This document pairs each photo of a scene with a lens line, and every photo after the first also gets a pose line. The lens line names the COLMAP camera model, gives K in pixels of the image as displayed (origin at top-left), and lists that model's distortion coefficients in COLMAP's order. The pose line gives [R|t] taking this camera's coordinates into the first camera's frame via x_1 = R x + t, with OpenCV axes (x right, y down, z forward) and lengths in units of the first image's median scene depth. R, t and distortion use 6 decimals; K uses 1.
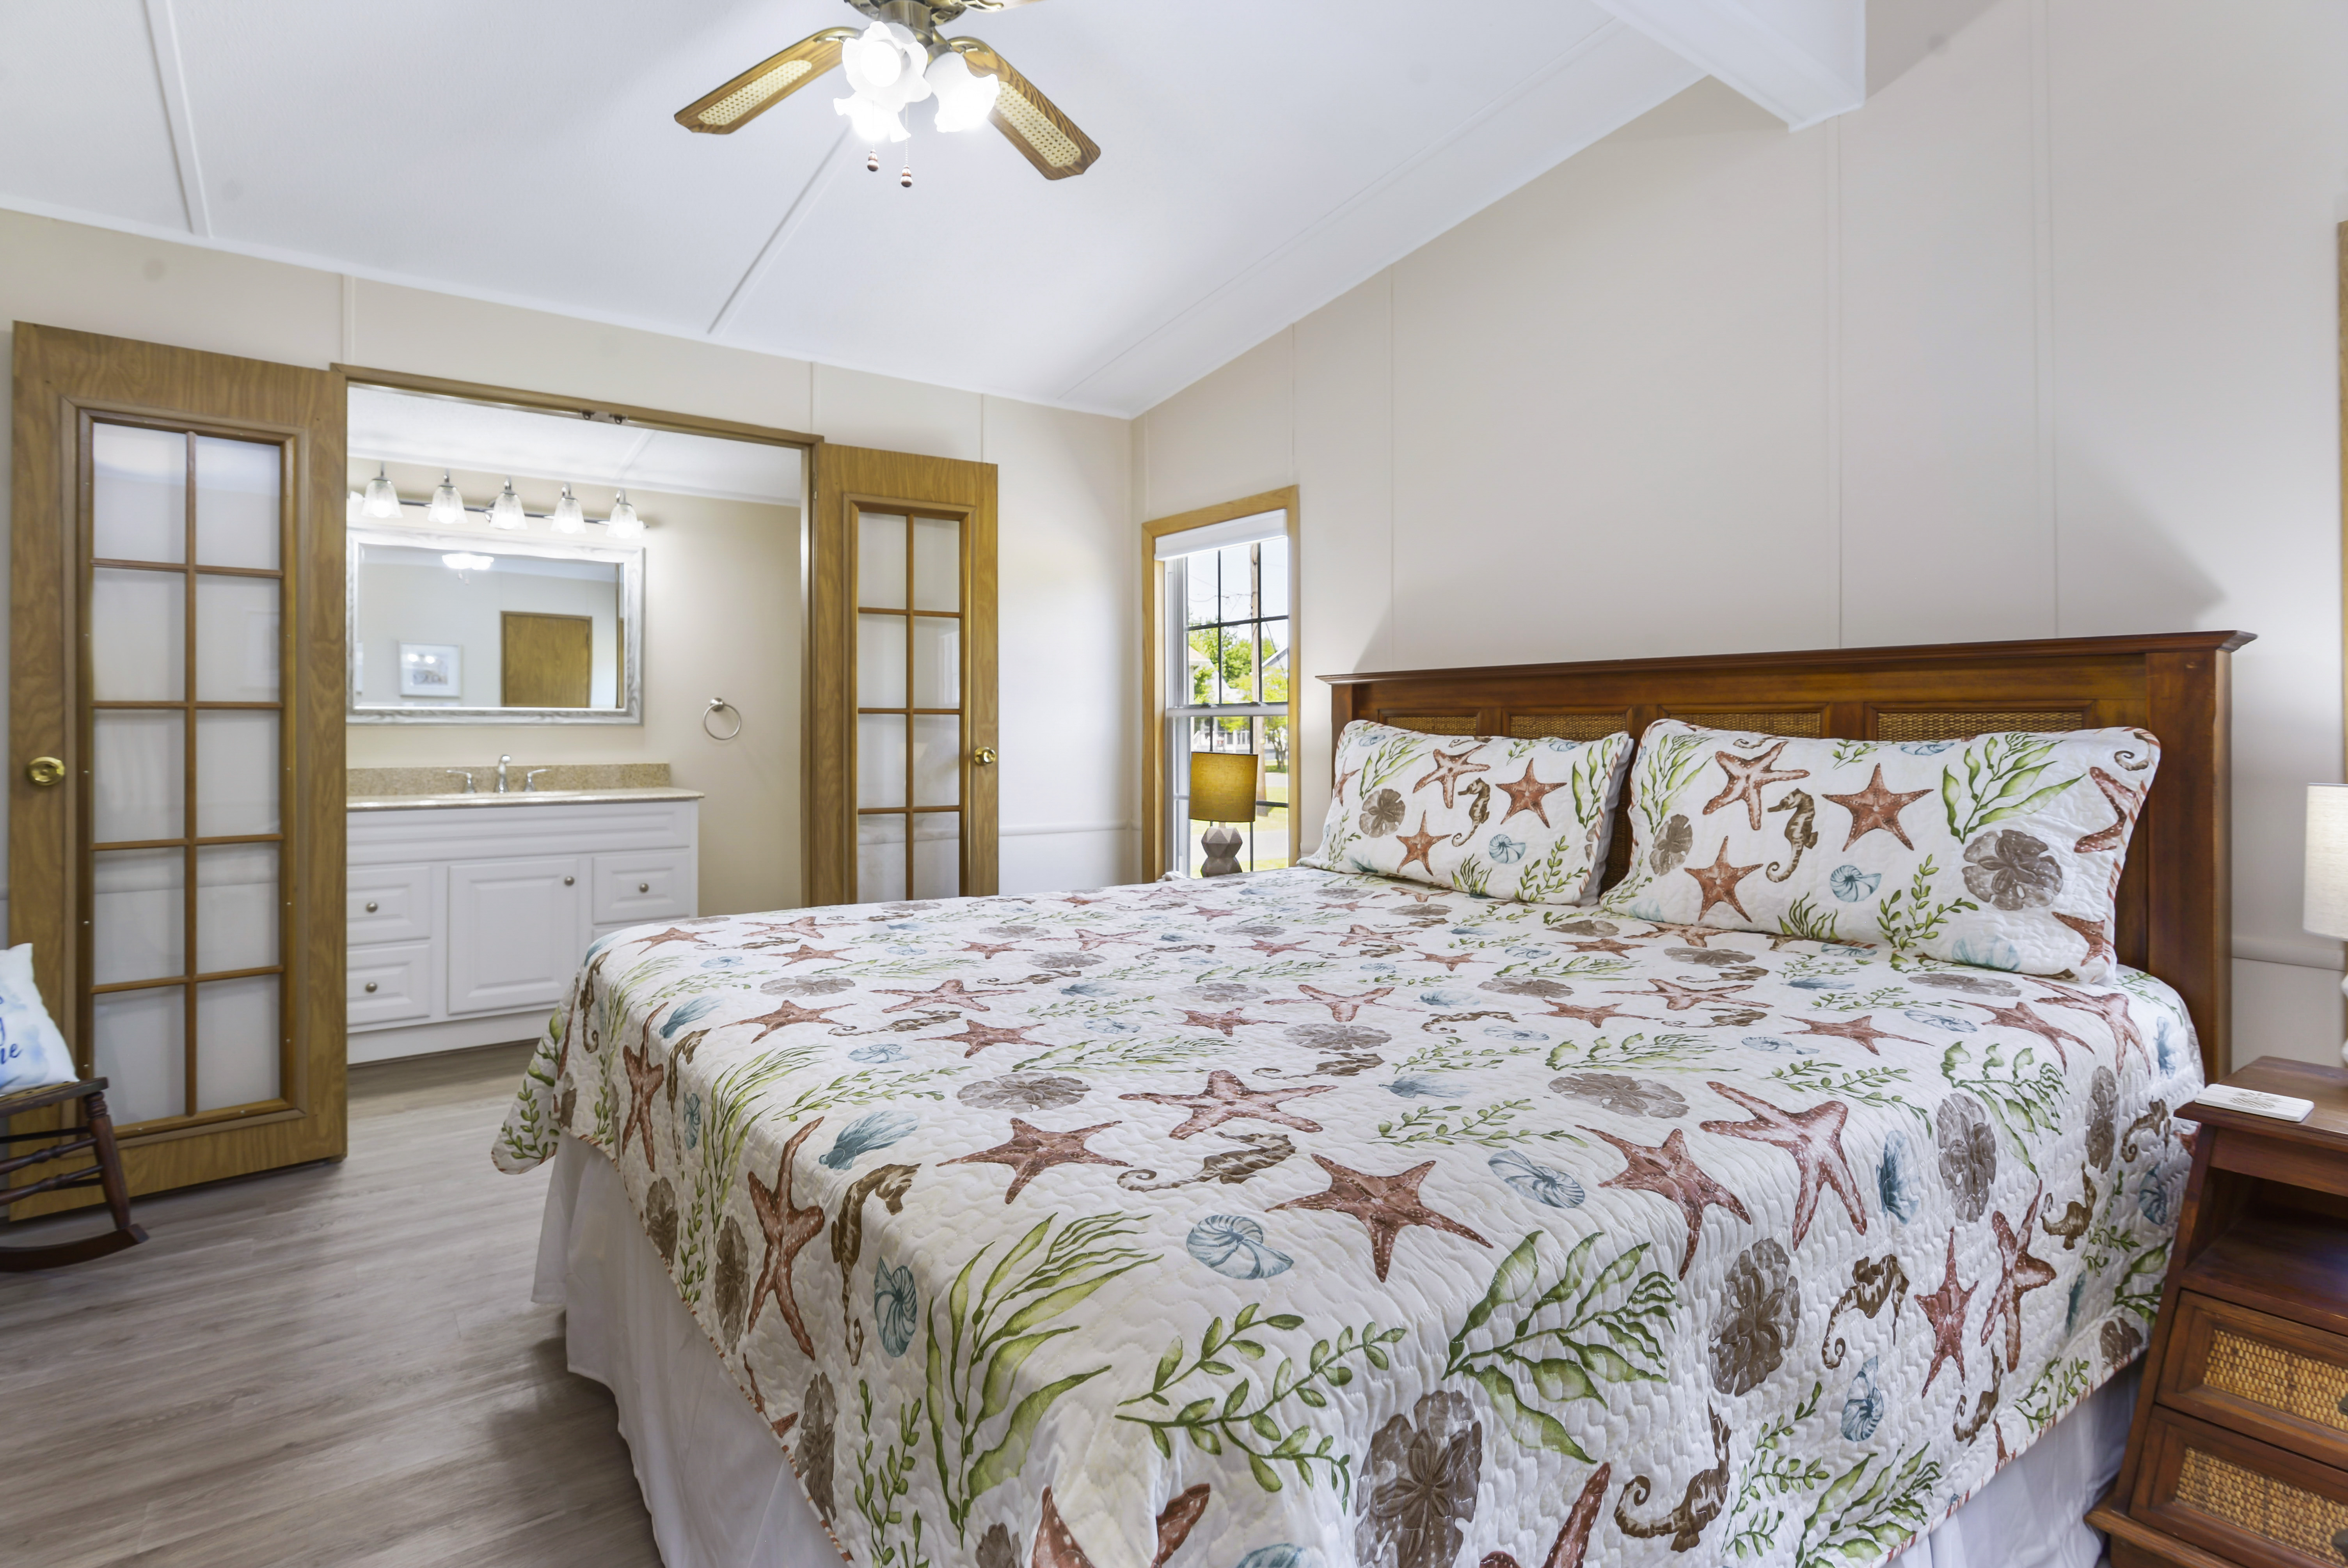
lens RADIAL K [[1186.6, 0, 1167.7], [0, 1186.6, 731.2], [0, 0, 1]] dist [0.001882, 0.000240]
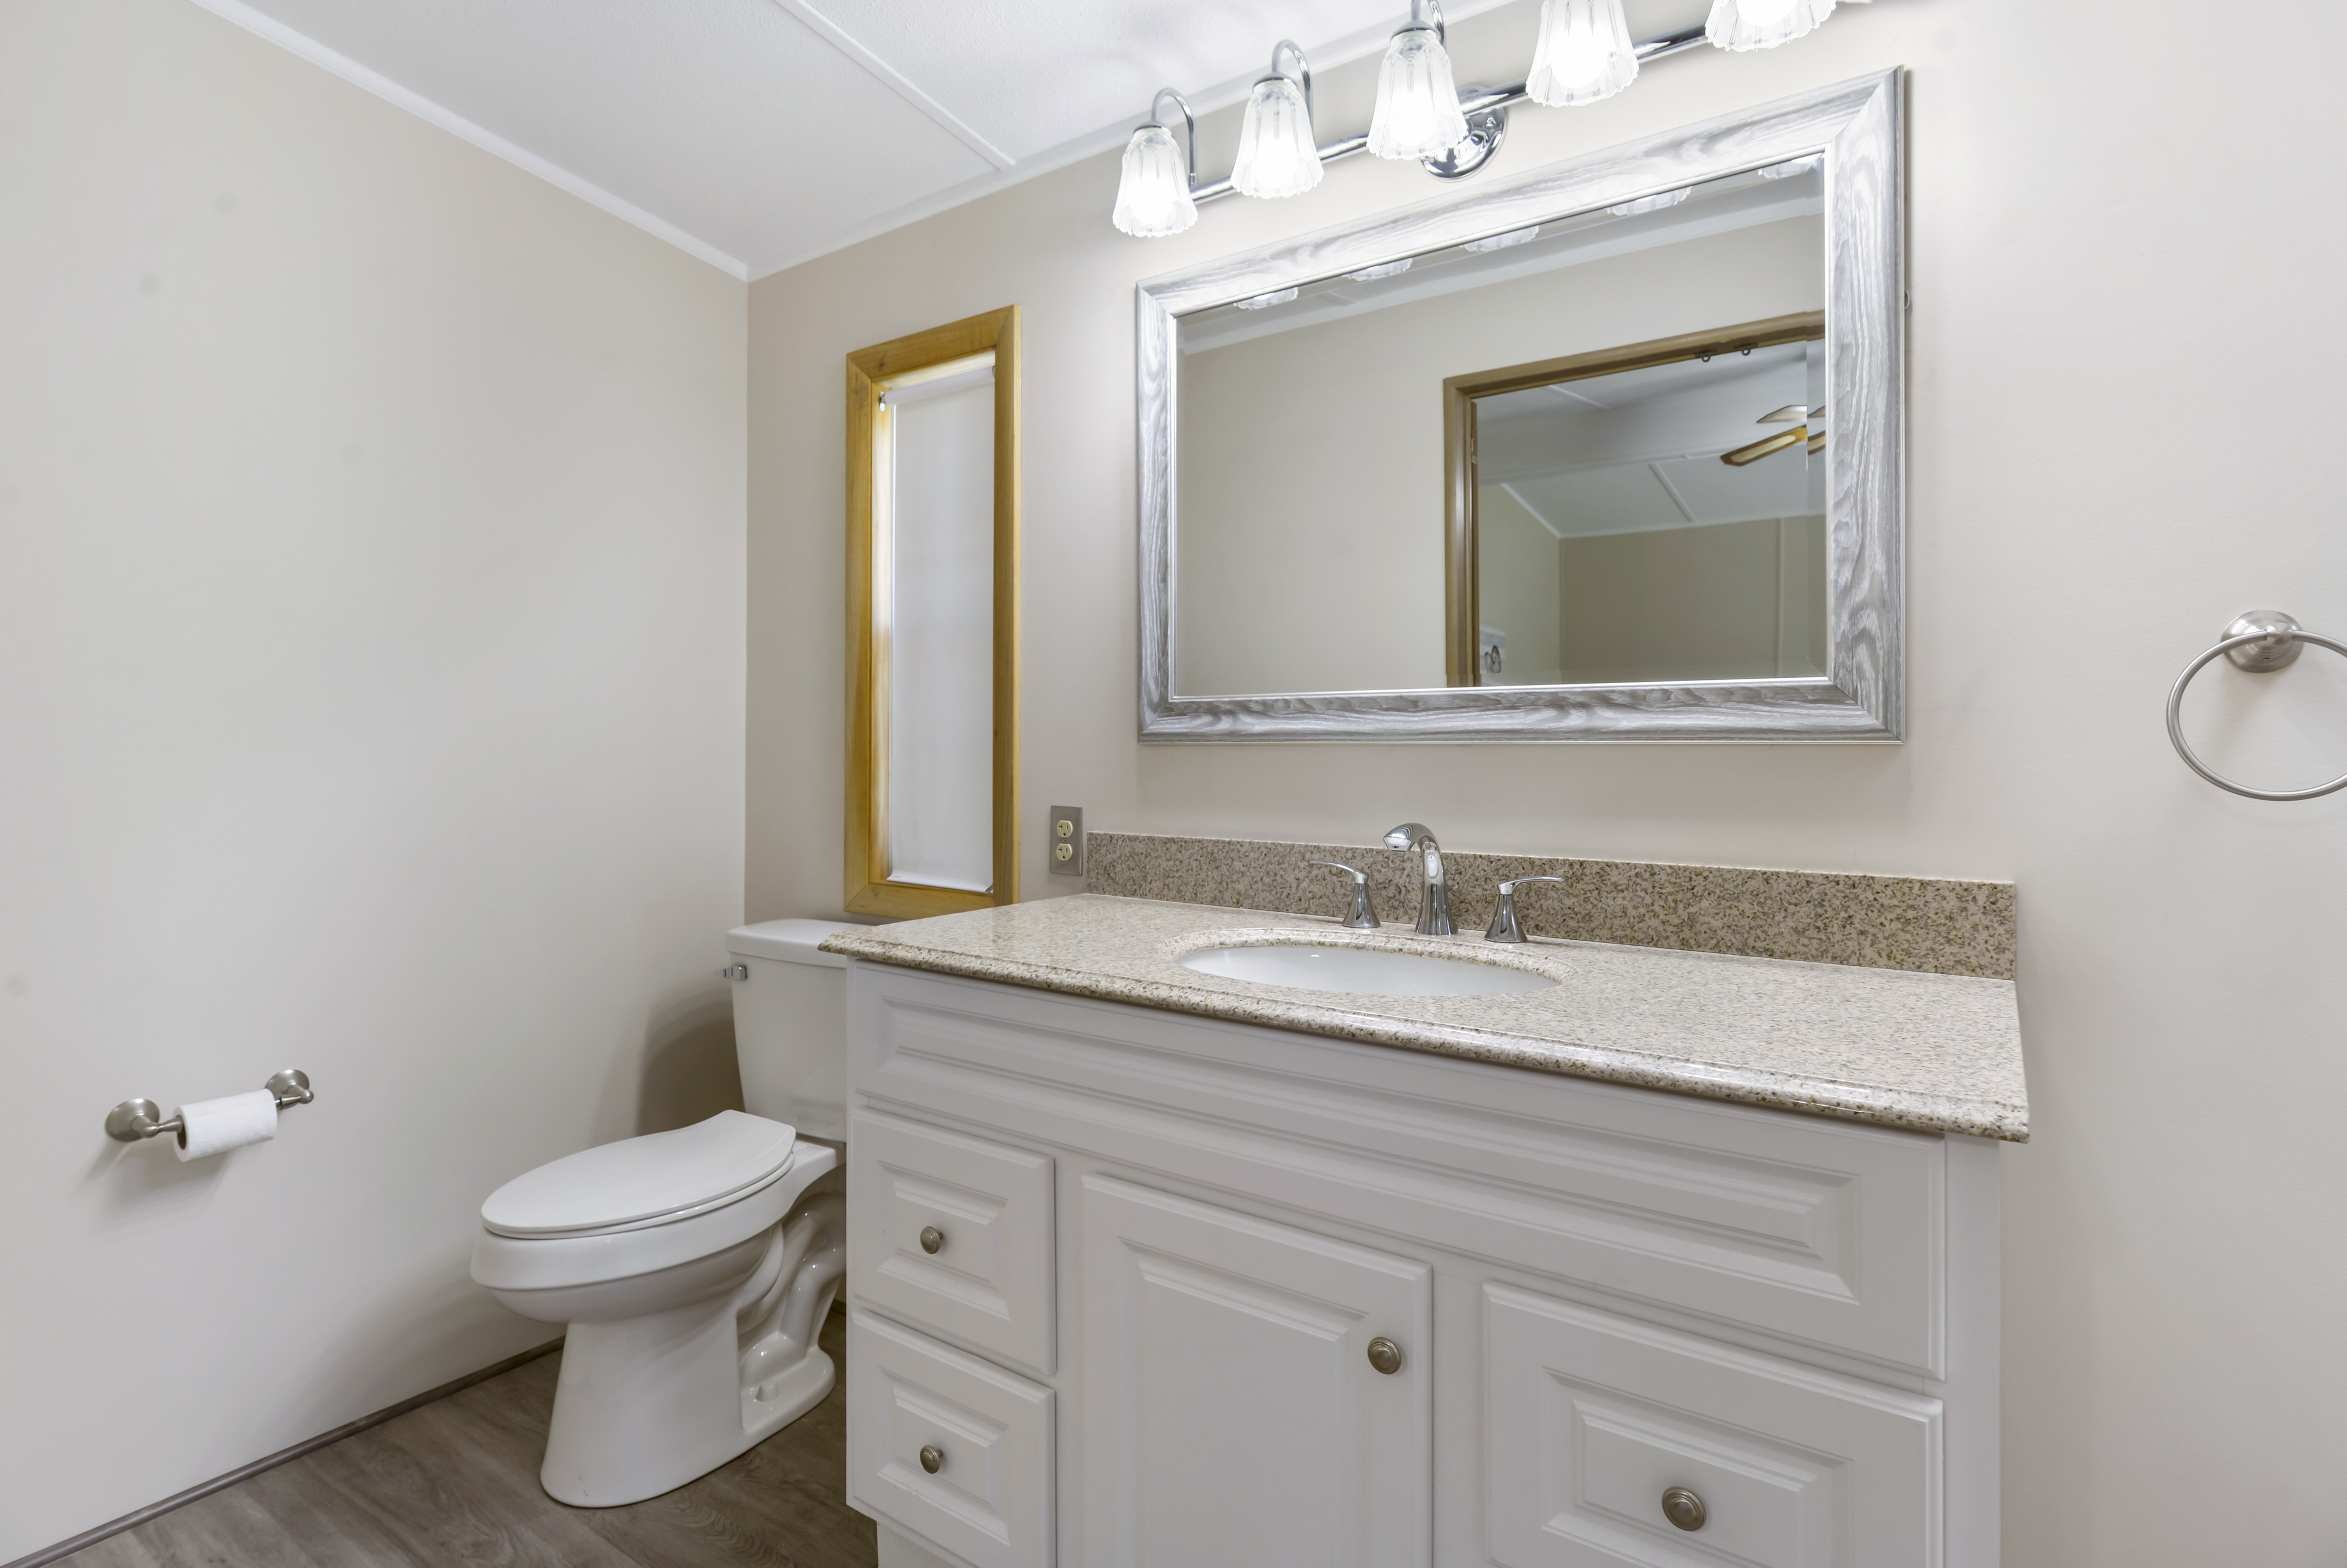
lens RADIAL K [[1132.0, 0, 1163.6], [0, 1132.0, 771.2], [0, 0, 1]] dist [-0.030754, 0.000457]
pose [[0.328857, 0.021252, -0.944140, -0.267215], [0.000023, 0.999747, 0.022512, -0.002276], [0.944380, -0.007425, 0.328774, 0.787577]]
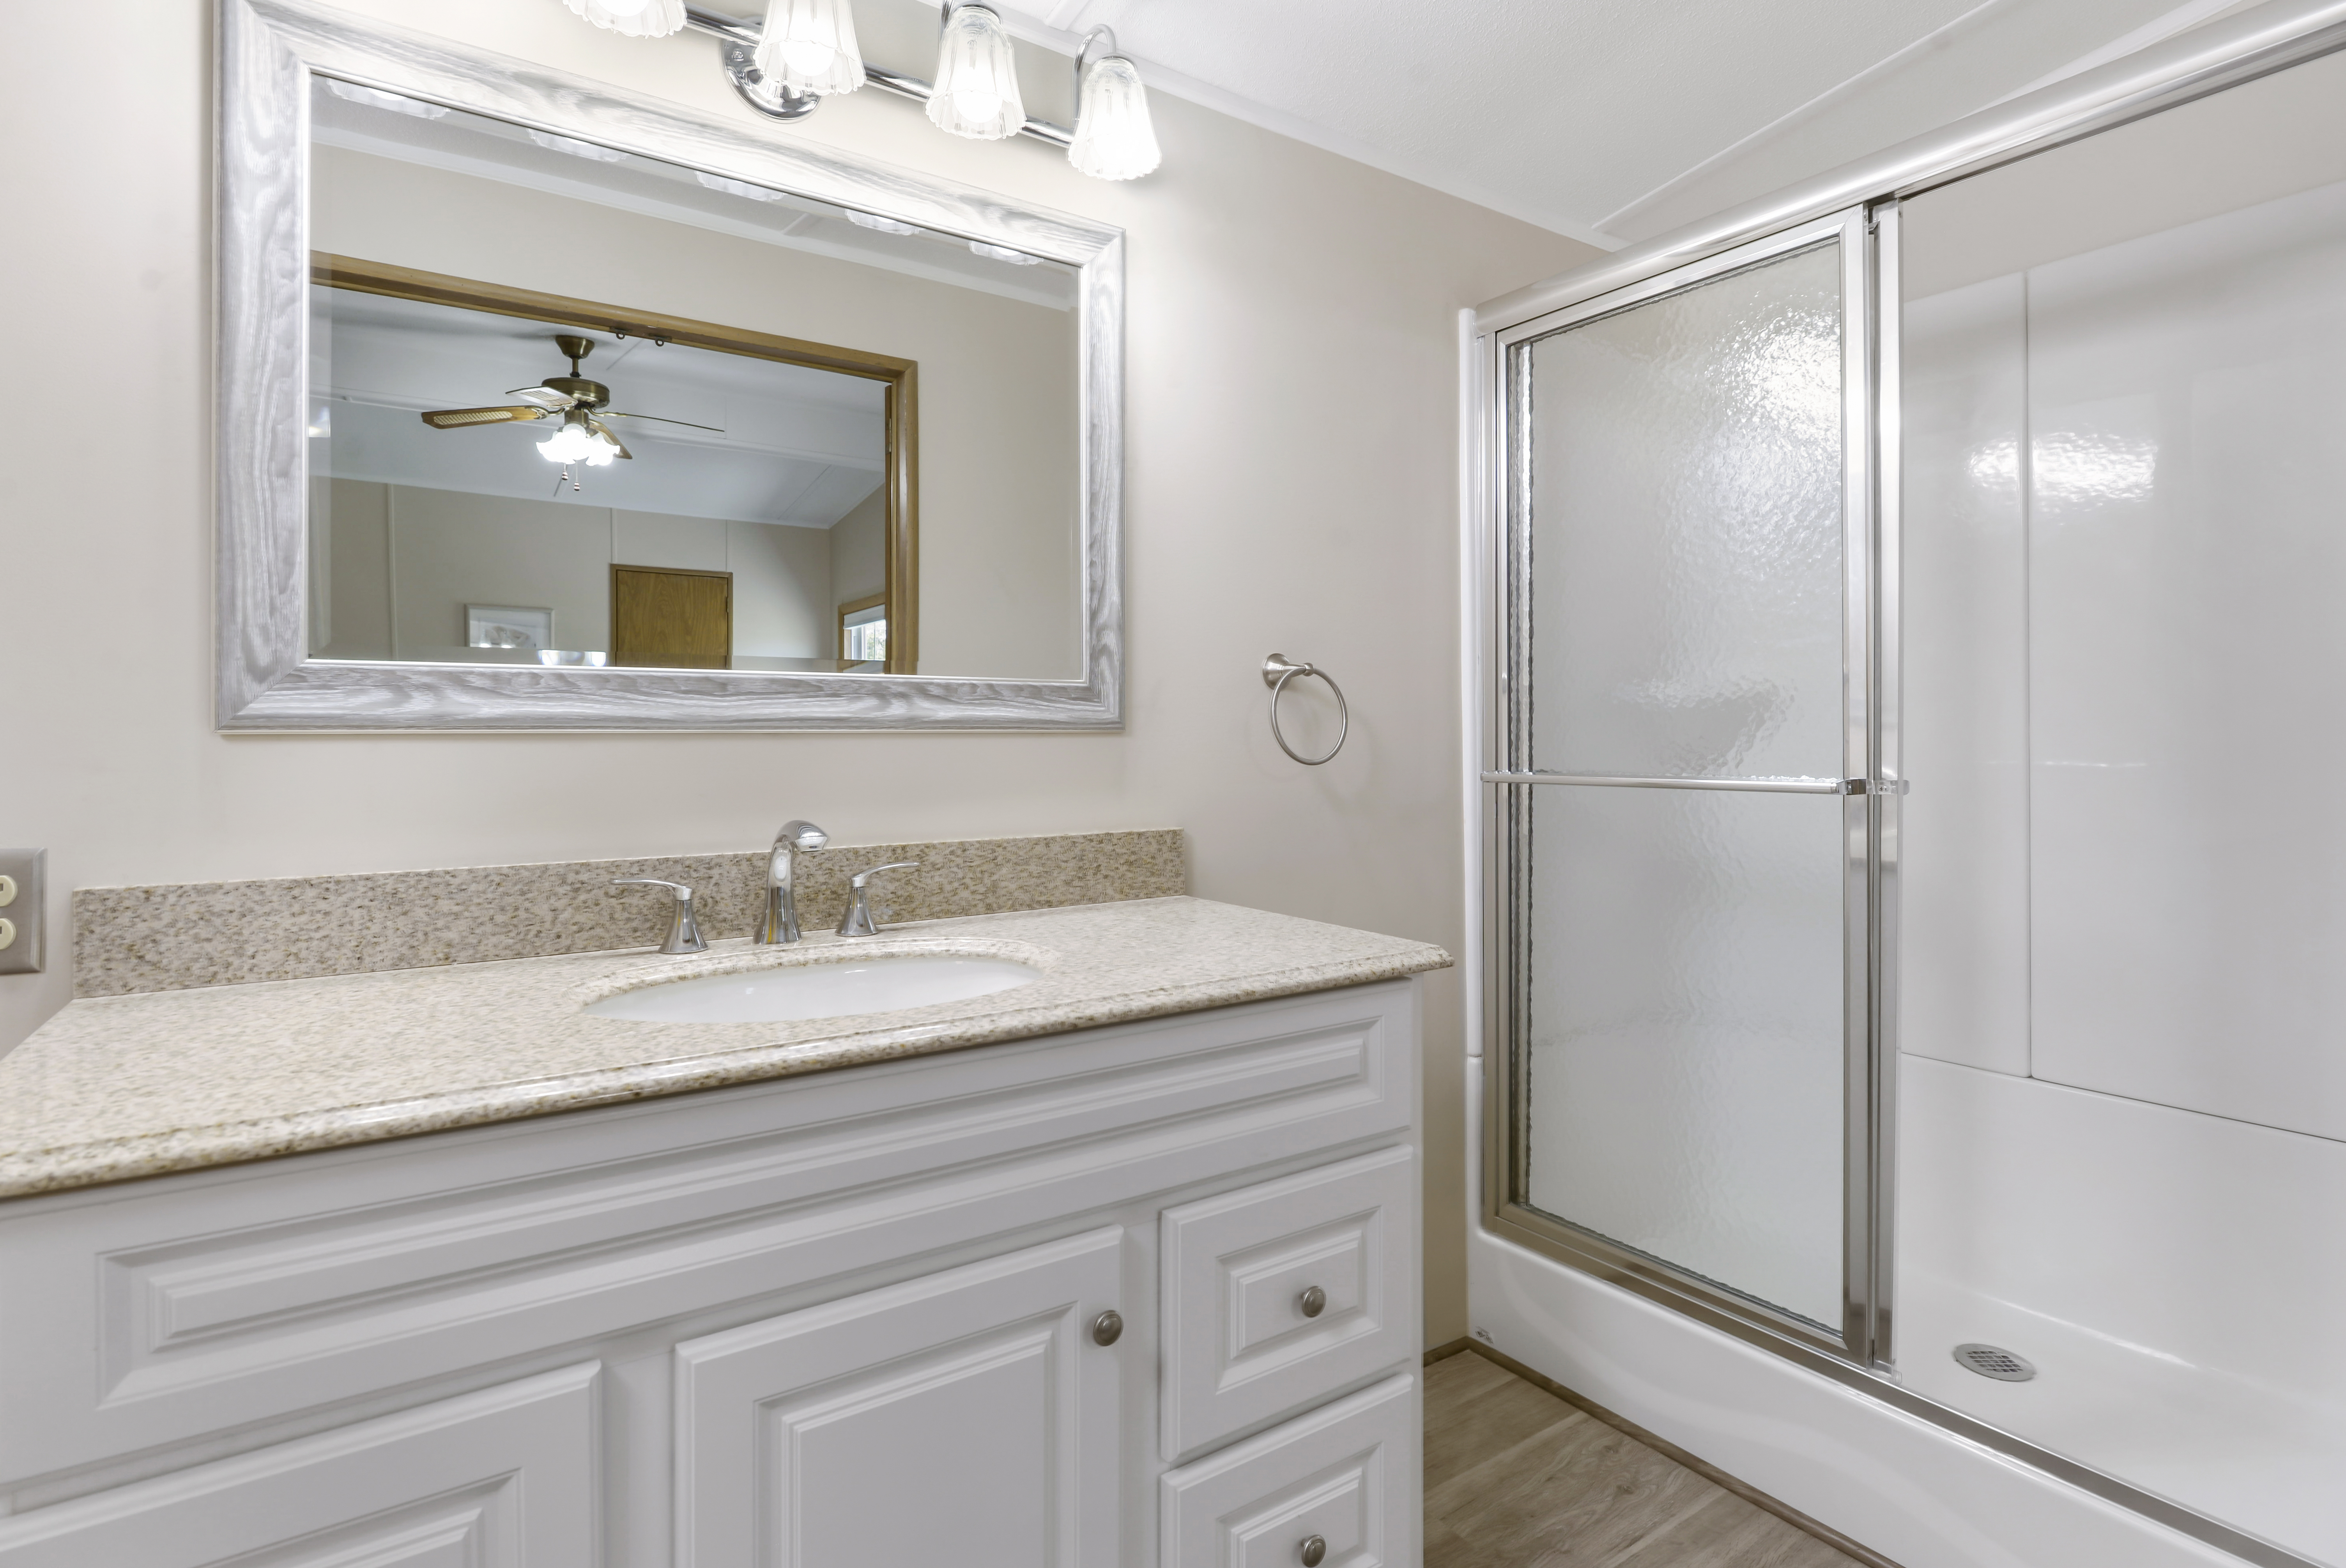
lens RADIAL K [[1159.1, 0, 1174.6], [0, 1159.1, 737.7], [0, 0, 1]] dist [0.000770, -0.011959]
pose [[0.999653, -0.001186, -0.026332, -0.432448], [0.001262, 0.999995, 0.002861, -0.002171], [0.026328, -0.002893, 0.999649, 0.671885]]
